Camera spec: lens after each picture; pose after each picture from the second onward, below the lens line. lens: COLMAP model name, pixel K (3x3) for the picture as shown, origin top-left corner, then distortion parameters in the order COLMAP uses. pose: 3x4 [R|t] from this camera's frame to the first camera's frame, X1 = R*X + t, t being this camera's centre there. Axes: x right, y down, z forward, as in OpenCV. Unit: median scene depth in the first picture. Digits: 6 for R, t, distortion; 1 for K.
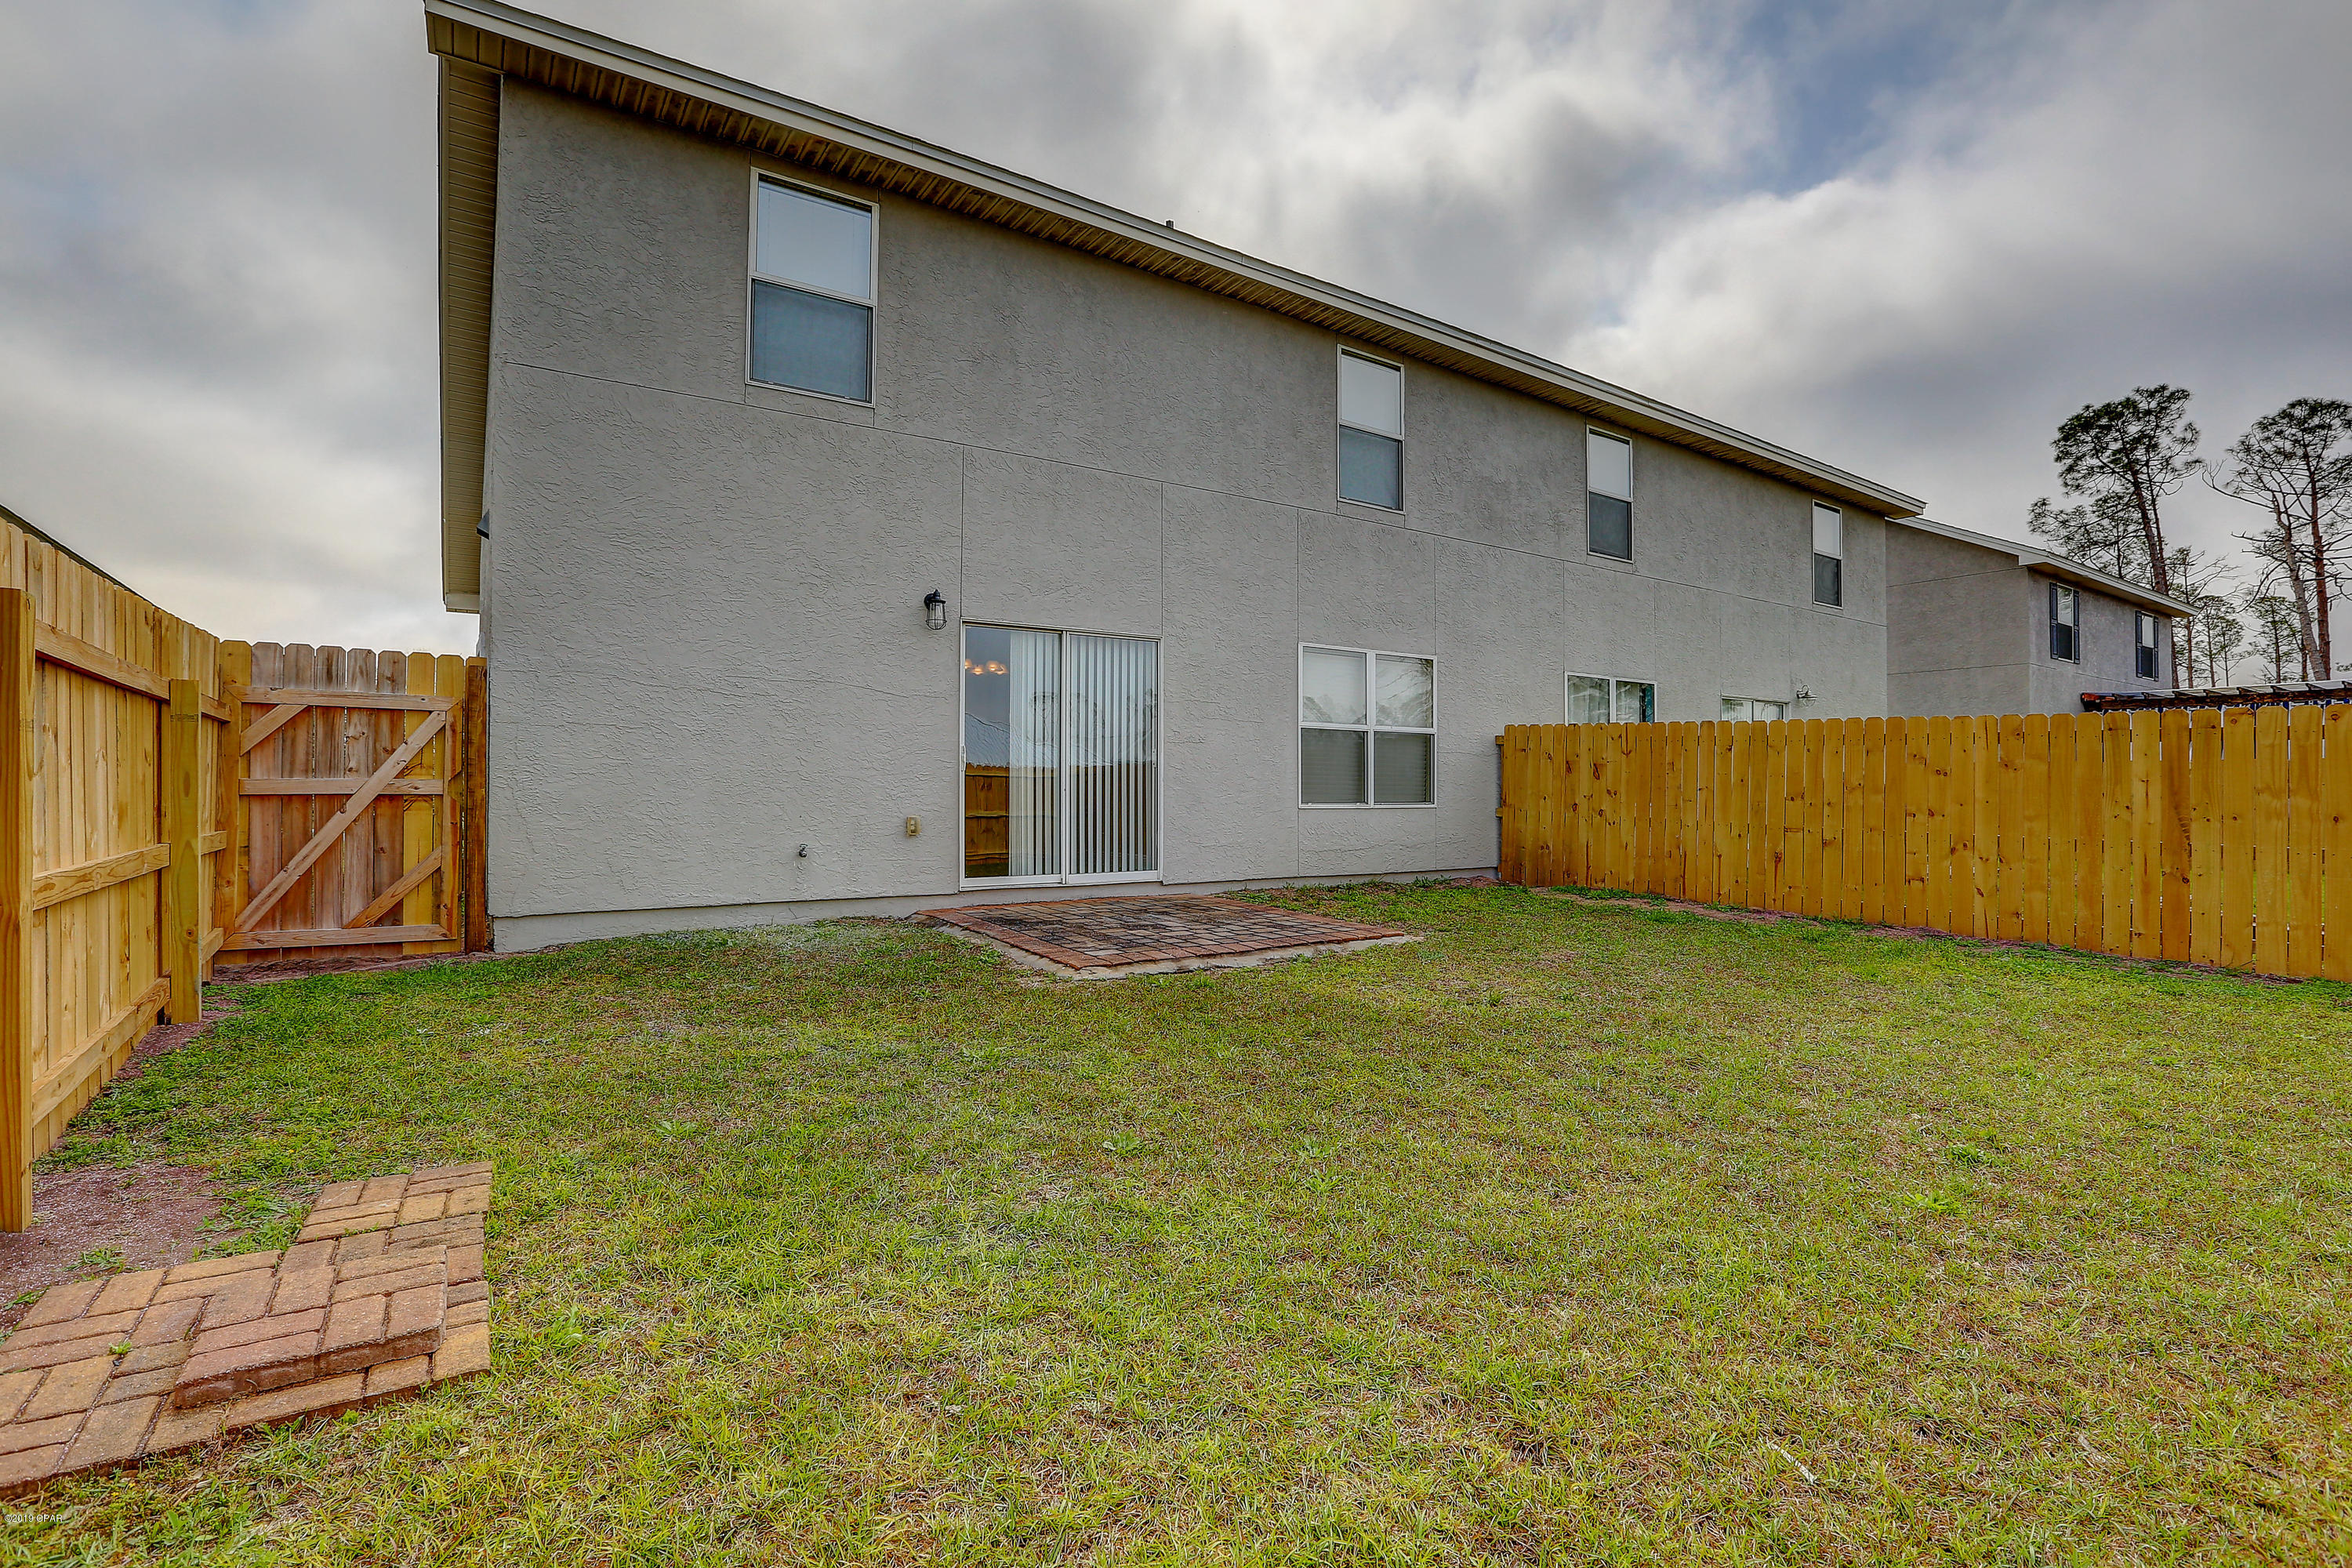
lens RADIAL K [[1069.0, 0, 1171.9], [0, 1069.0, 782.4], [0, 0, 1]] dist [-0.044676, 0.012812]
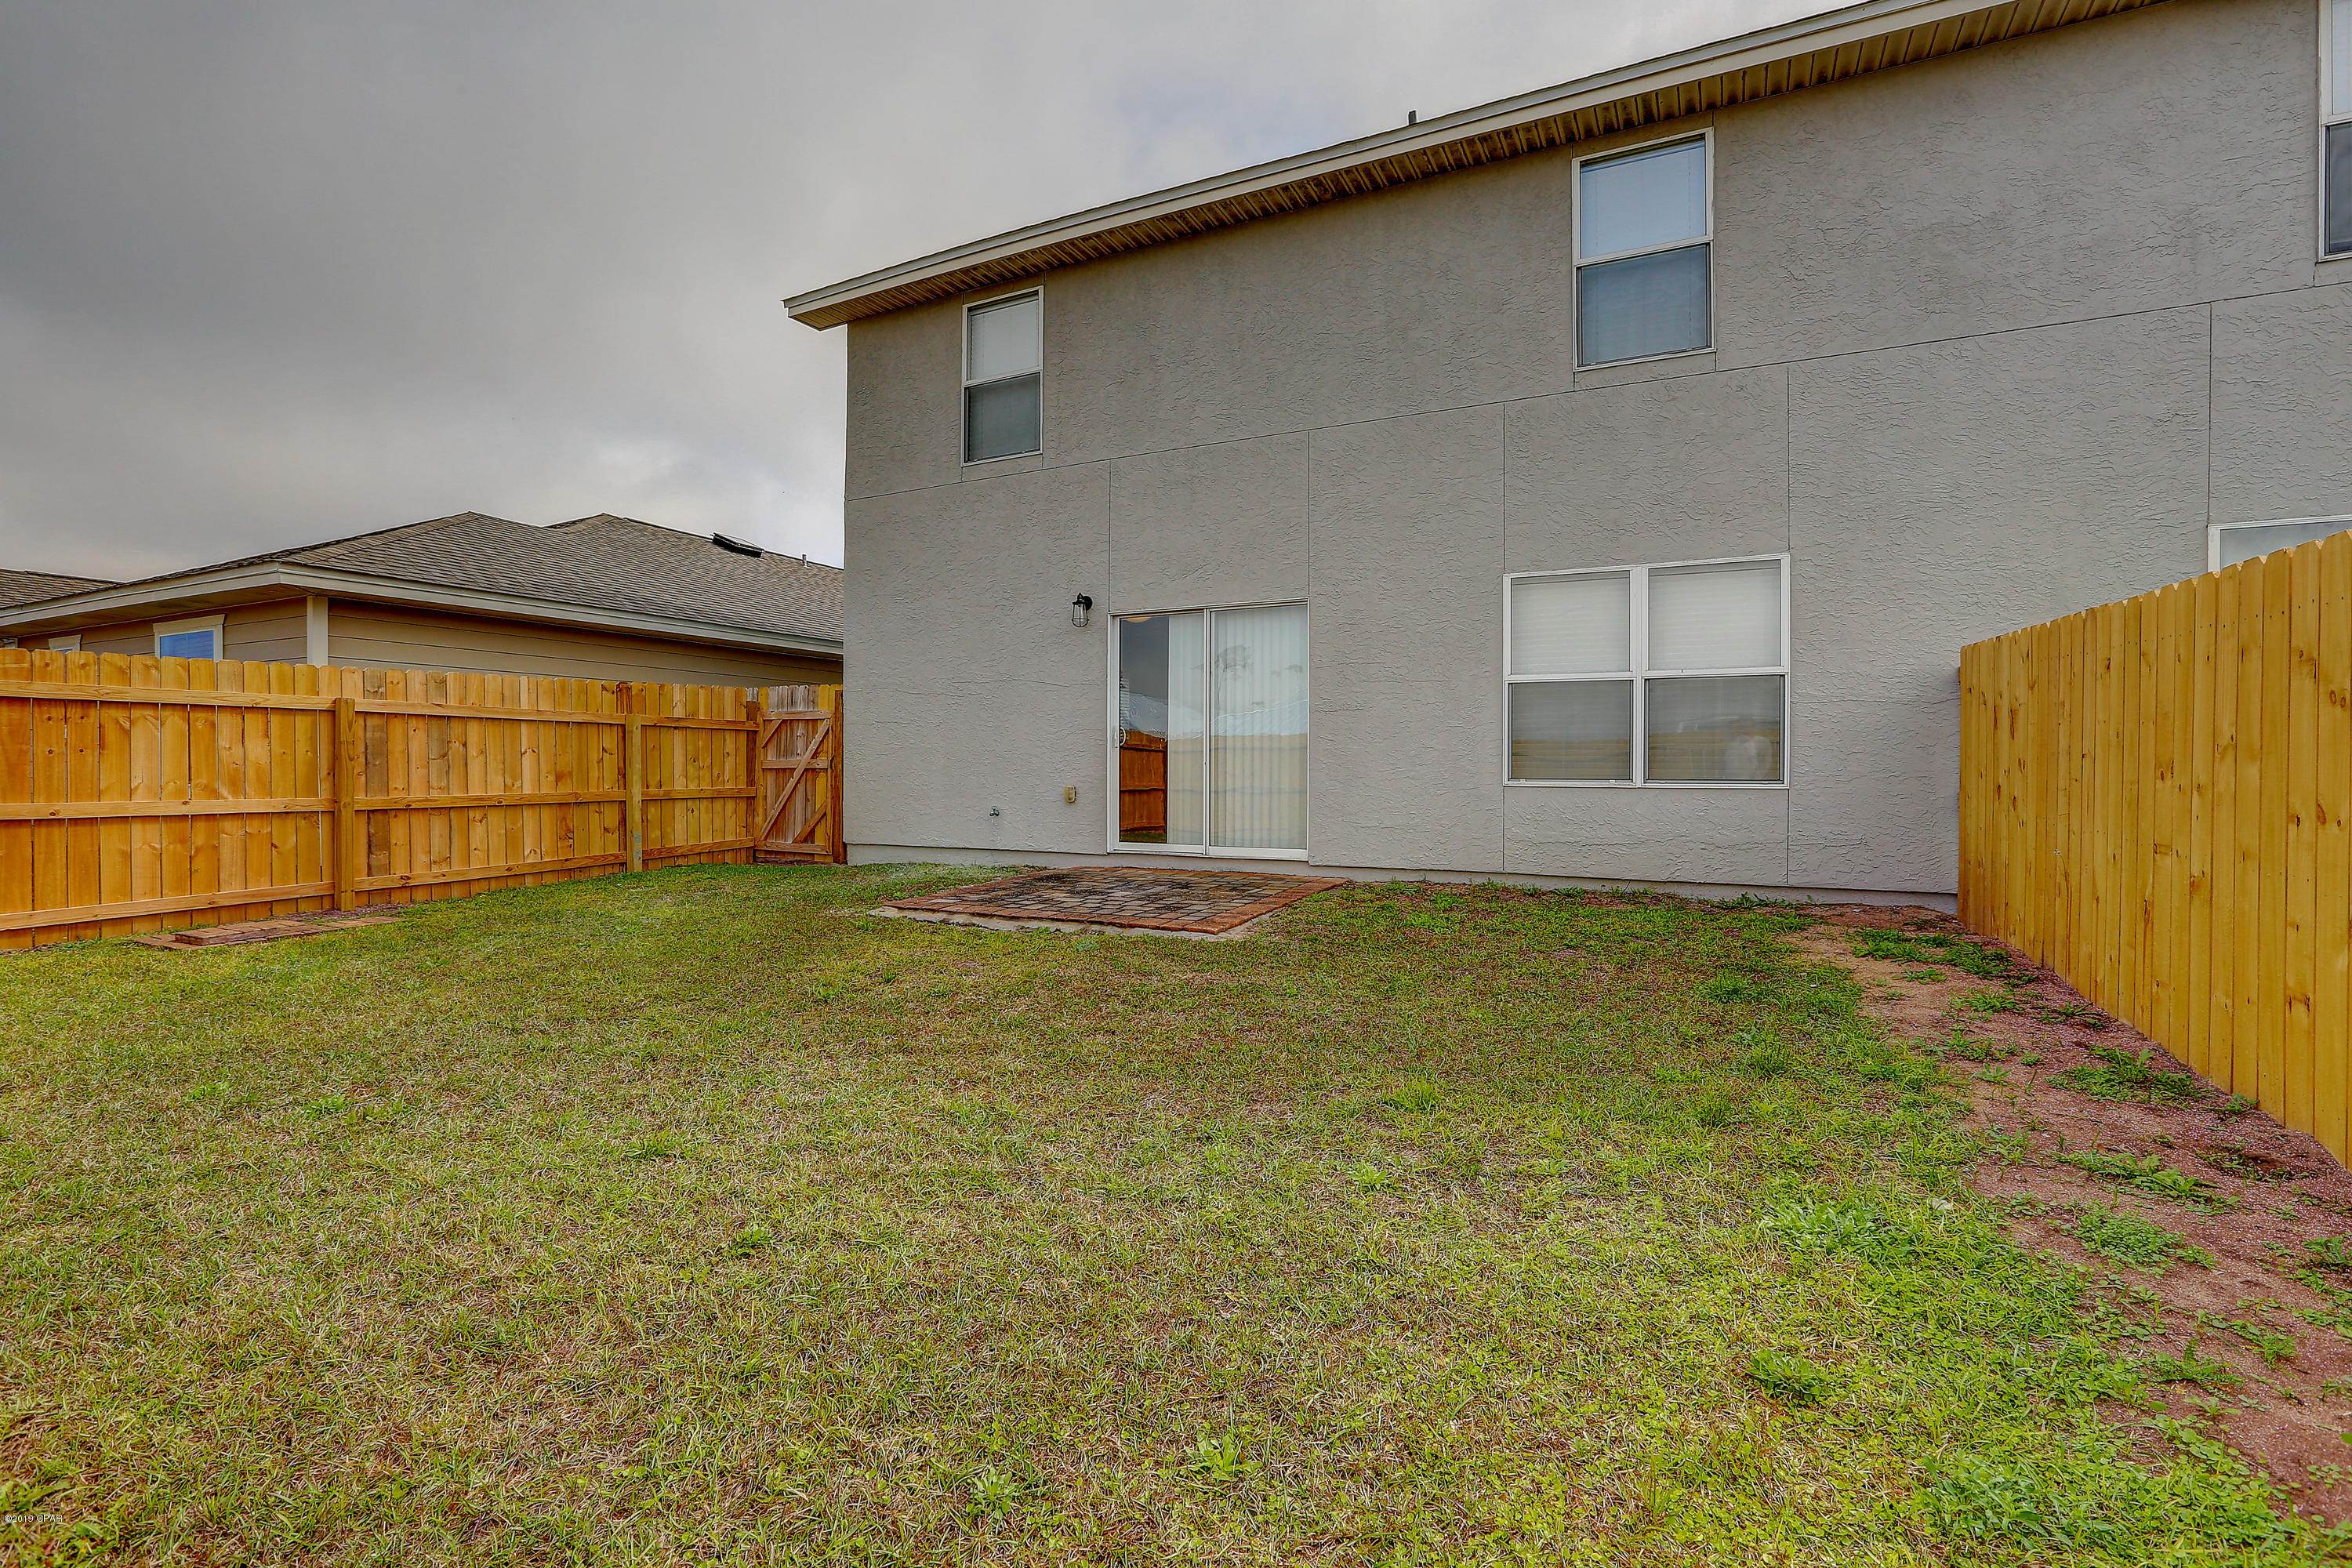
lens RADIAL K [[1026.0, 0, 1177.4], [0, 1026.0, 772.0], [0, 0, 1]] dist [-0.011087, 0.000509]
pose [[0.517037, -0.001325, -0.855962, 0.736156], [0.003918, 0.999992, 0.000818, 0.014426], [0.855954, -0.003777, 0.517038, 0.467559]]
